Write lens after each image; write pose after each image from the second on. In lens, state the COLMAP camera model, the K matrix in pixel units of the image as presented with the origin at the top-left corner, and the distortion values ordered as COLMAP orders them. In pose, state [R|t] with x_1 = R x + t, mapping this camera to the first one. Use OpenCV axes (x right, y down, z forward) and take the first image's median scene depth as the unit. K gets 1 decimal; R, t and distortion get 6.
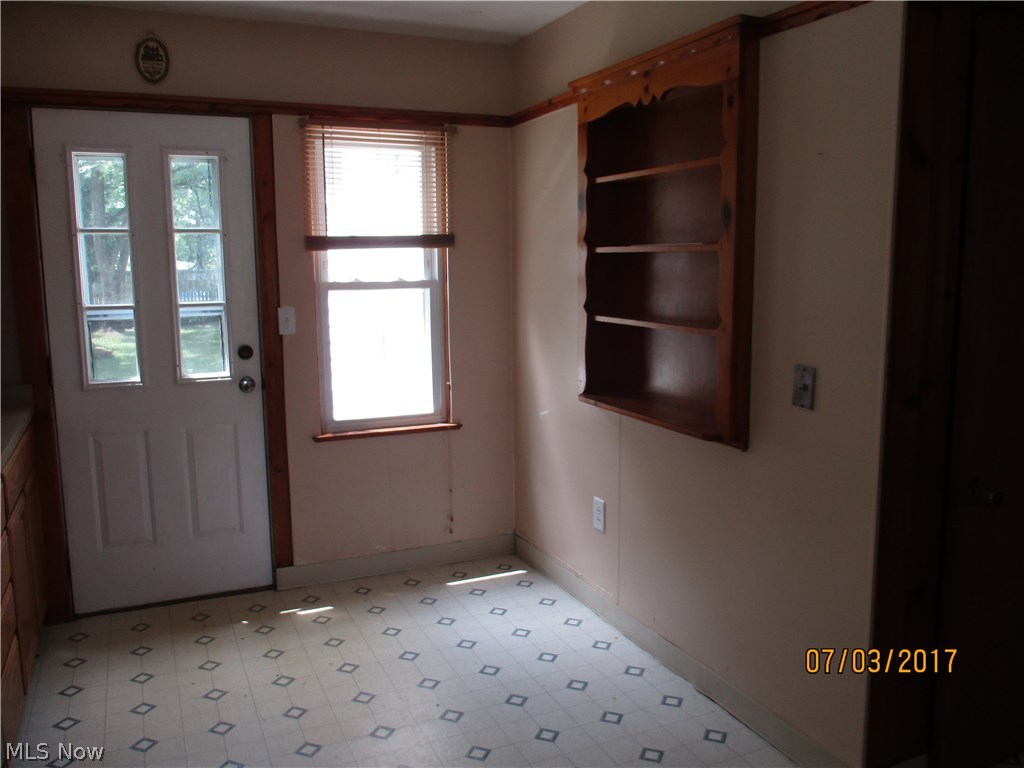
lens RADIAL K [[836.4, 0, 512.3], [0, 836.4, 384.3], [0, 0, 1]] dist [-0.036529, -0.001940]
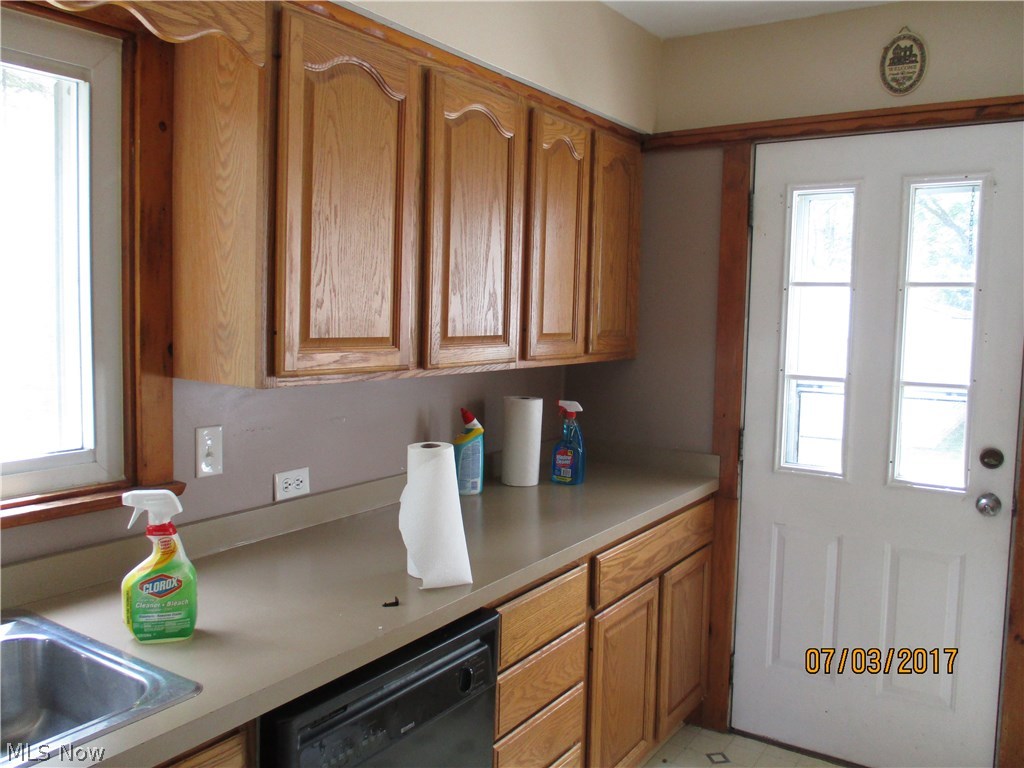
lens RADIAL K [[836.4, 0, 510.7], [0, 836.4, 383.1], [0, 0, 1]] dist [-0.036529, -0.001940]
pose [[0.518907, 0.092841, -0.849774, 0.053505], [-0.147599, 0.988885, 0.017910, -0.058215], [0.841992, 0.116132, 0.526843, 0.320612]]
